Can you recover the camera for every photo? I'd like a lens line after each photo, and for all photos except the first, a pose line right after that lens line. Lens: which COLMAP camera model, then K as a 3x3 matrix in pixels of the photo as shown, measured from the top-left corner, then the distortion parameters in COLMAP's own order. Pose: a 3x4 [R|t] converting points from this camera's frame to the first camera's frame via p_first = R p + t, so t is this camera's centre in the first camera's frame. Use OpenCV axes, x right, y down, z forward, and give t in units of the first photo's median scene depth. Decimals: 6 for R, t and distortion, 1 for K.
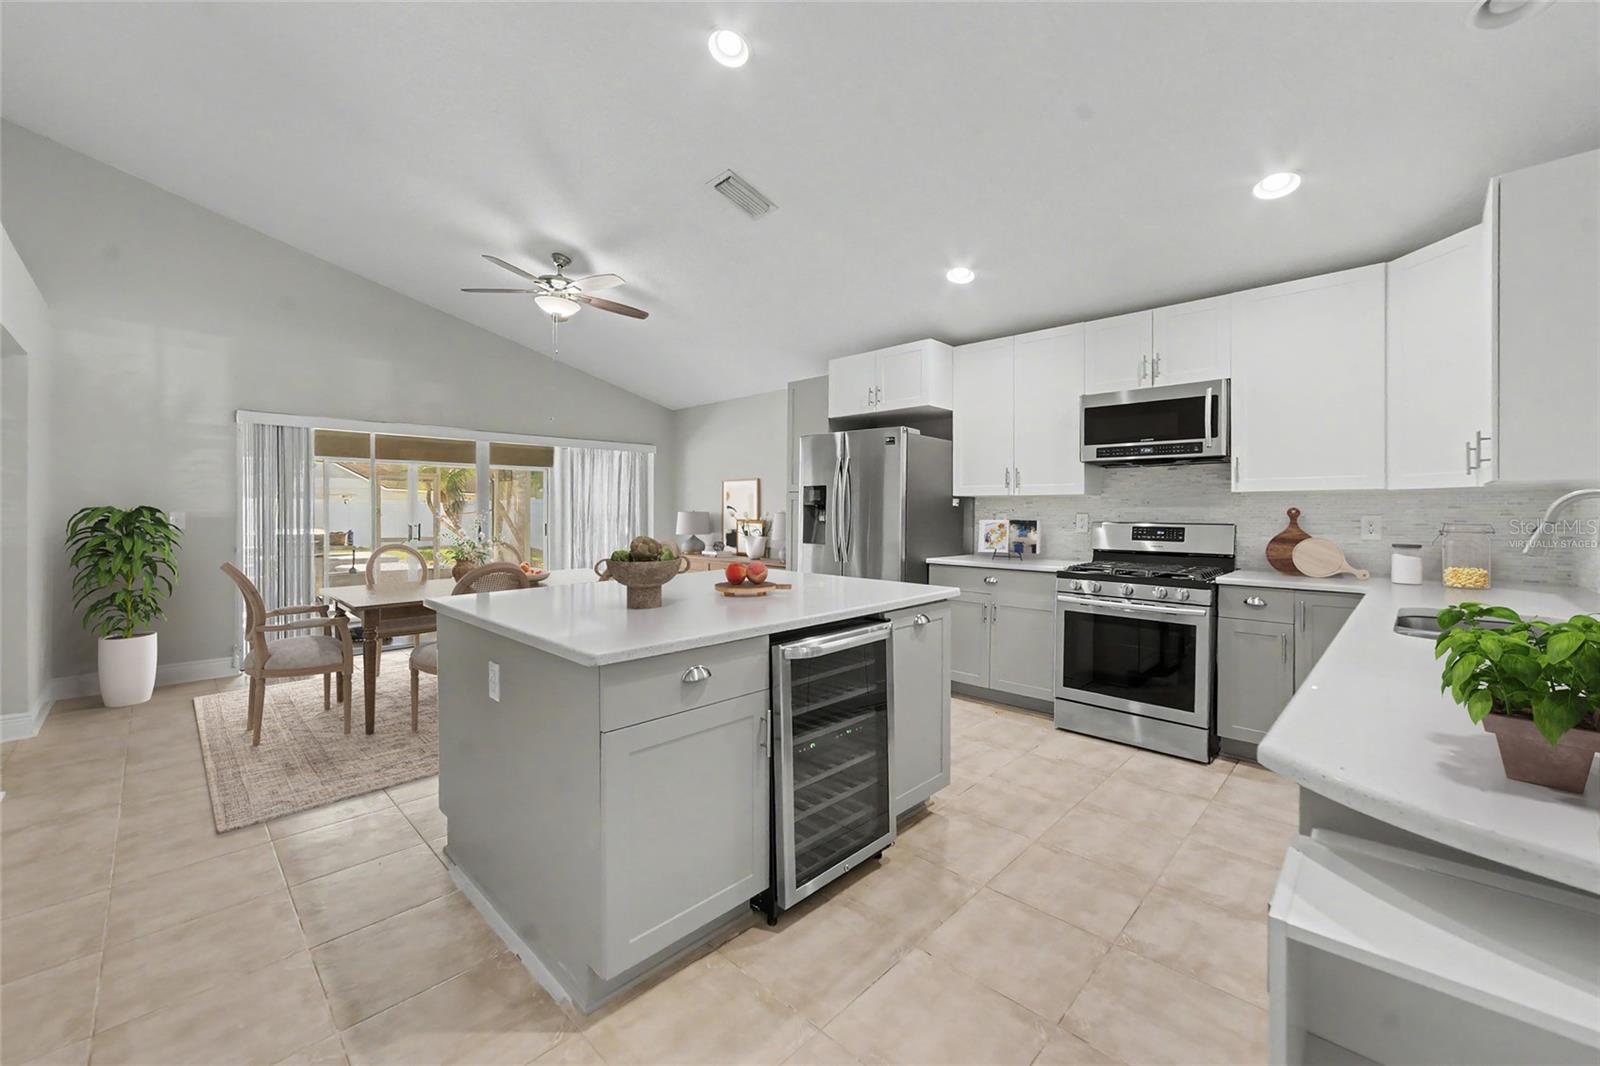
lens RADIAL K [[632.0, 0, 799.9], [0, 632.0, 529.6], [0, 0, 1]] dist [-0.009220, 0.000423]
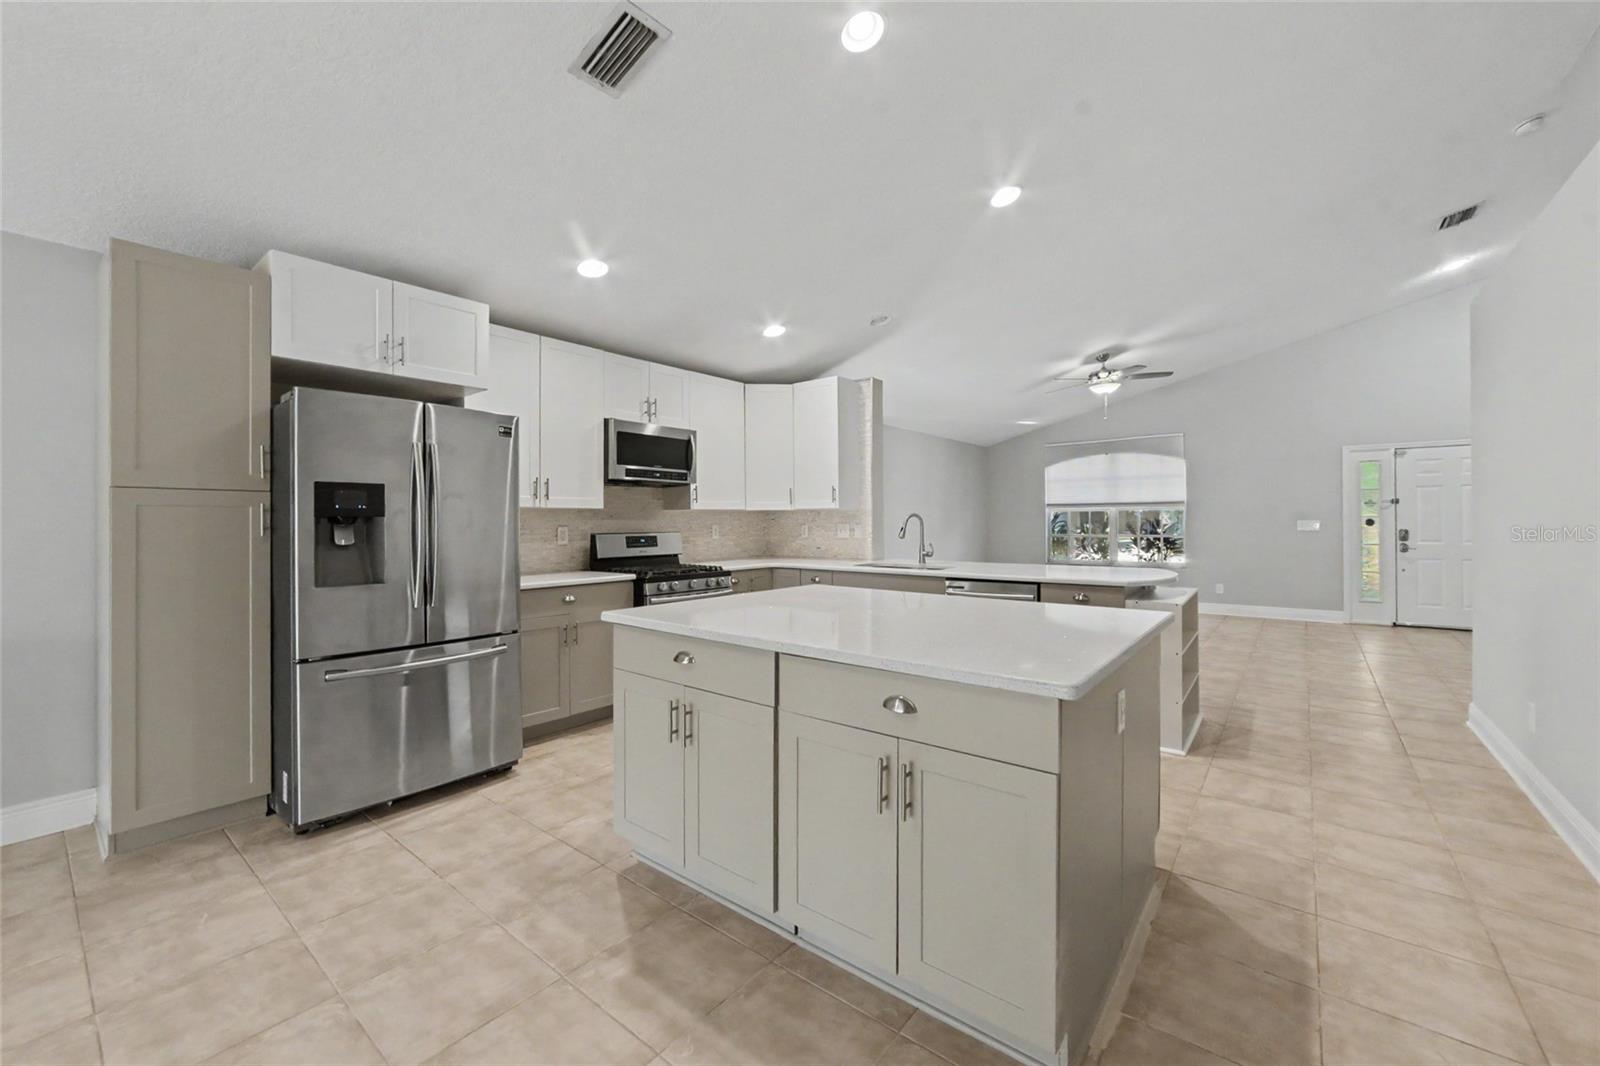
lens RADIAL K [[632.0, 0, 799.9], [0, 632.0, 529.6], [0, 0, 1]] dist [-0.009220, 0.000423]
pose [[-0.102480, -0.013139, 0.994648, -0.709407], [0.039027, 0.999090, 0.017218, -0.026095], [-0.993969, 0.040582, -0.101874, 0.816689]]
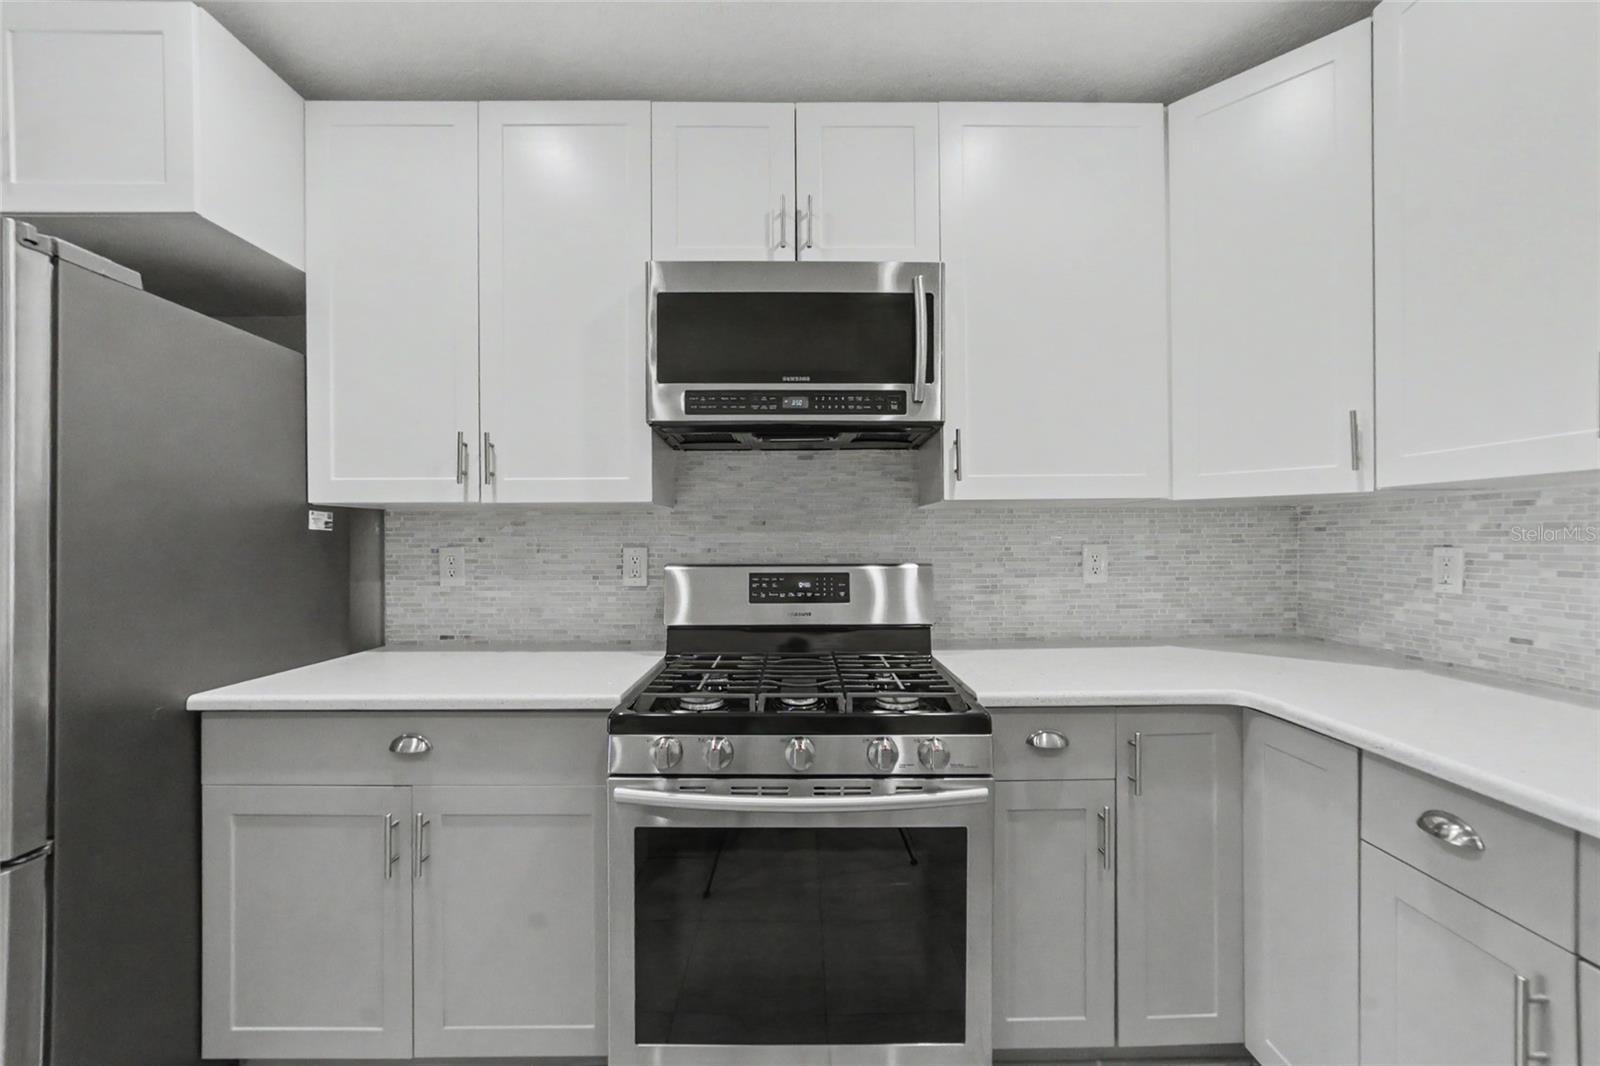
lens RADIAL K [[632.0, 0, 799.9], [0, 632.0, 529.6], [0, 0, 1]] dist [-0.009220, 0.000423]
pose [[0.710686, 0.004841, 0.703492, 0.231128], [0.028629, 0.998949, -0.035796, -0.020075], [-0.702926, 0.045580, 0.709801, 0.658553]]
